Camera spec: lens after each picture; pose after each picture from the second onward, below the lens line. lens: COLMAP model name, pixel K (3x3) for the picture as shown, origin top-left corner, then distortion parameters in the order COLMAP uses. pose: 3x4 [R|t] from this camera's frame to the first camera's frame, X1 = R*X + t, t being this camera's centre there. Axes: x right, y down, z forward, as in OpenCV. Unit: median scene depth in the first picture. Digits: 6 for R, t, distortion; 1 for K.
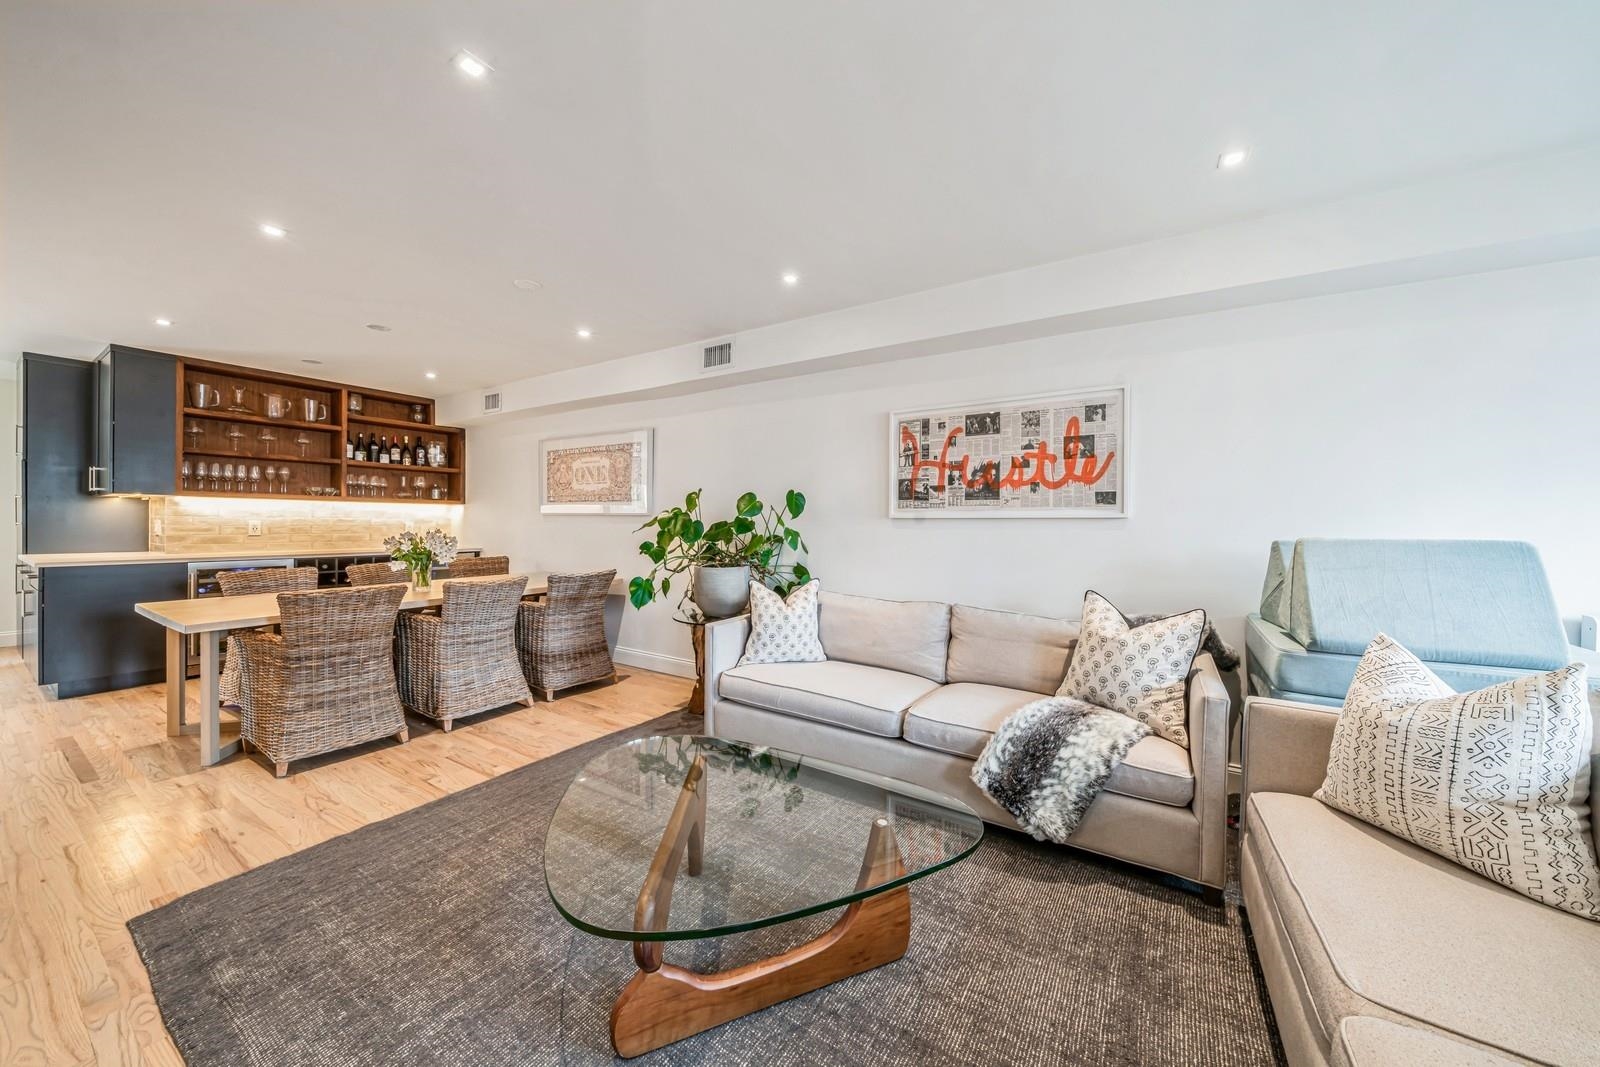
lens RADIAL K [[548.5, 0, 812.6], [0, 548.5, 527.2], [0, 0, 1]] dist [-0.005842, 0.000117]
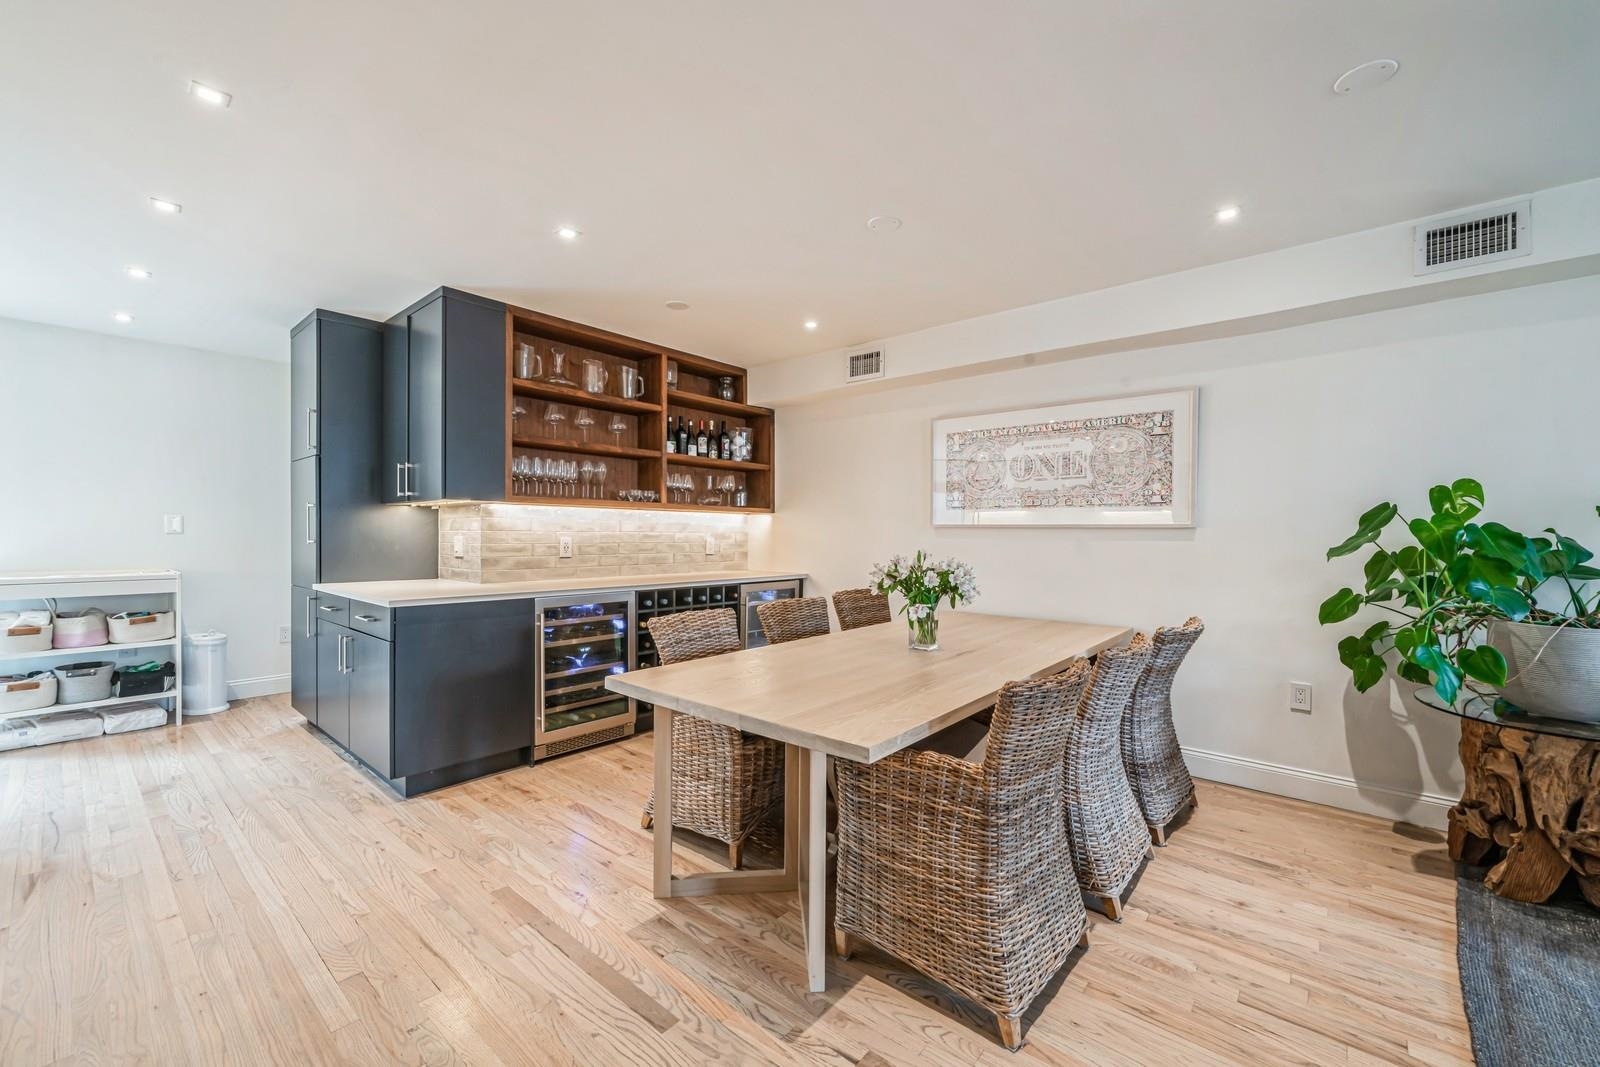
lens RADIAL K [[640.1, 0, 810.7], [0, 640.1, 542.9], [0, 0, 1]] dist [-0.000027, 0.000024]
pose [[0.988934, 0.000413, -0.148353, -0.617805], [0.000193, 0.999992, 0.004072, -0.007645], [0.148353, -0.004056, 0.988926, 0.220201]]
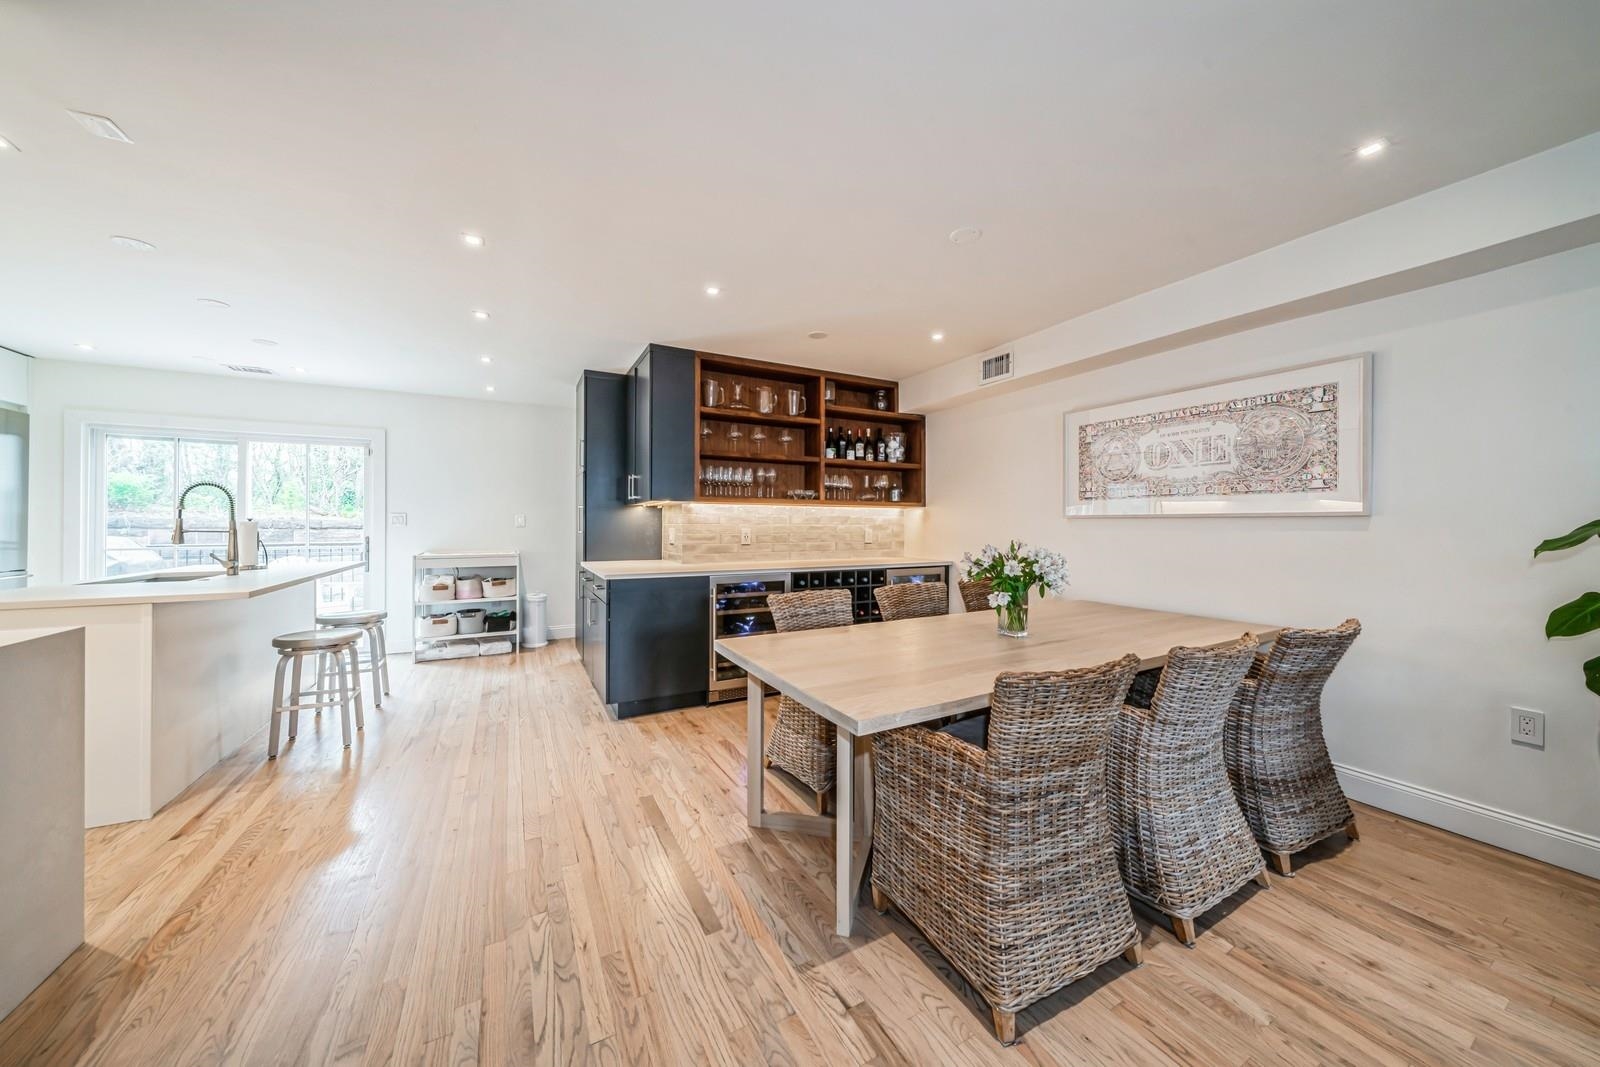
lens RADIAL K [[548.5, 0, 812.6], [0, 548.5, 527.2], [0, 0, 1]] dist [-0.005842, 0.000117]
pose [[0.870536, -0.004755, -0.492081, -0.506994], [0.001270, 0.999972, -0.007417, -0.007333], [0.492102, 0.005832, 0.870518, 0.269804]]
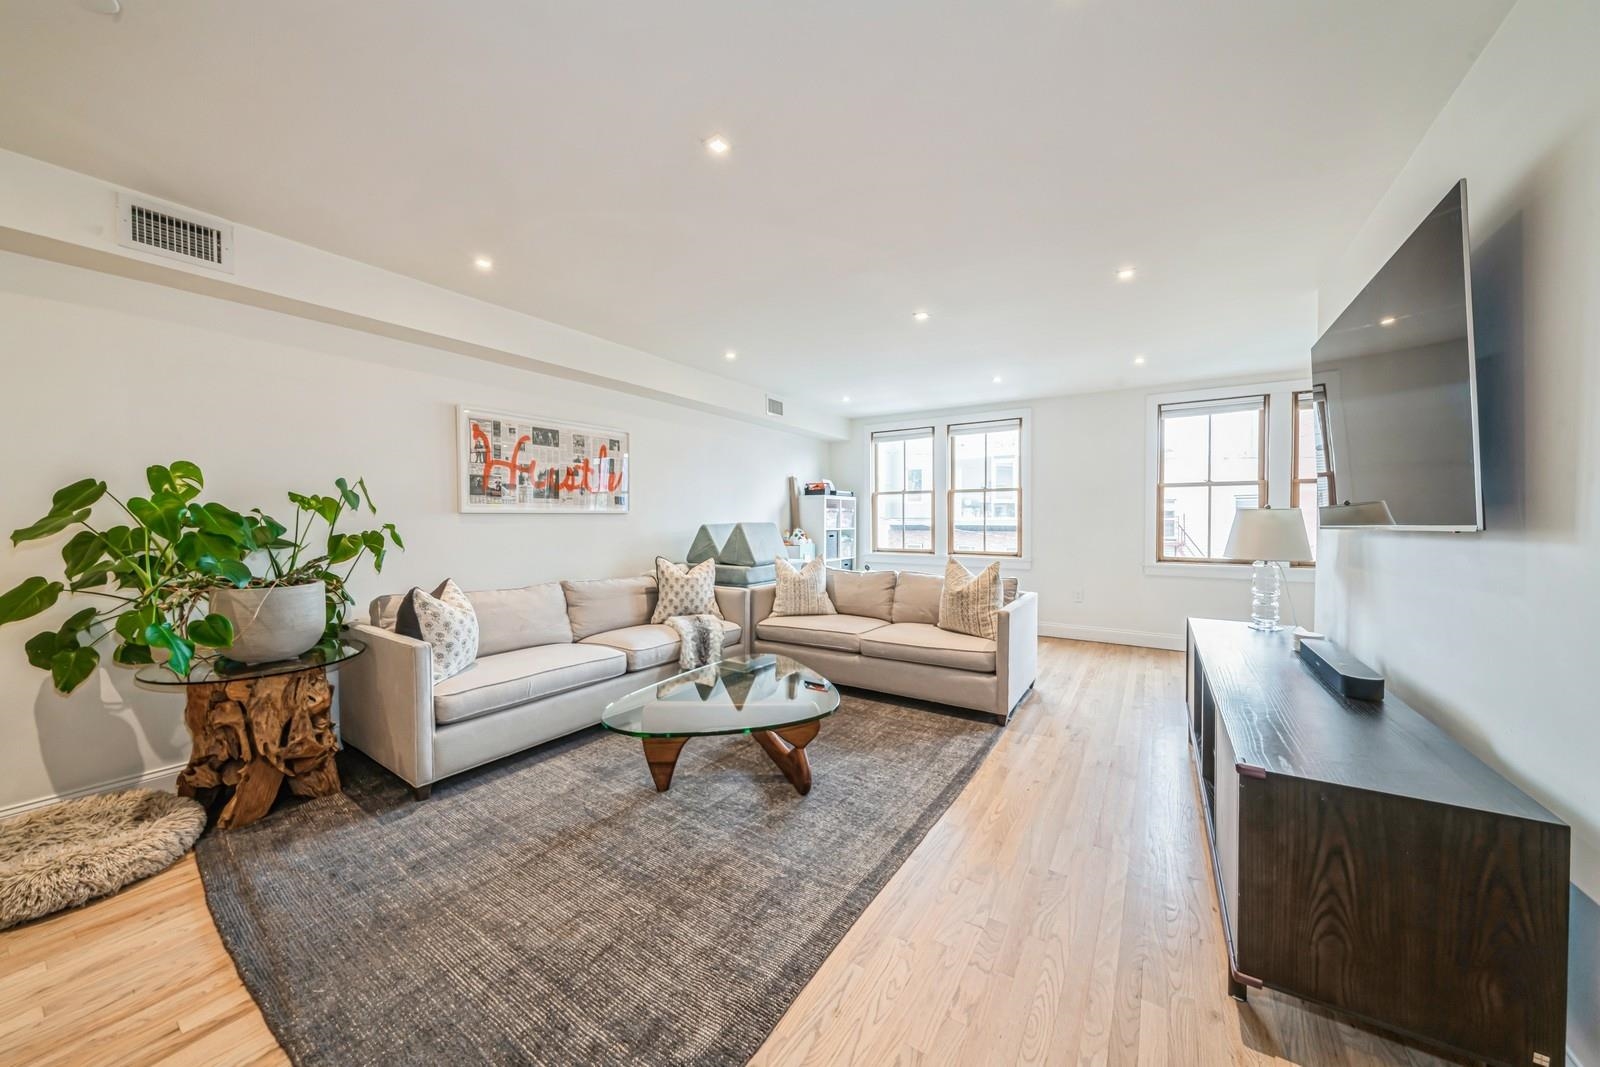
lens RADIAL K [[548.5, 0, 812.6], [0, 548.5, 527.2], [0, 0, 1]] dist [-0.005842, 0.000117]
pose [[0.017272, -0.025848, 0.999517, -0.629524], [0.008437, 0.999634, 0.025705, -0.008064], [-0.999815, 0.007989, 0.017484, 0.260036]]
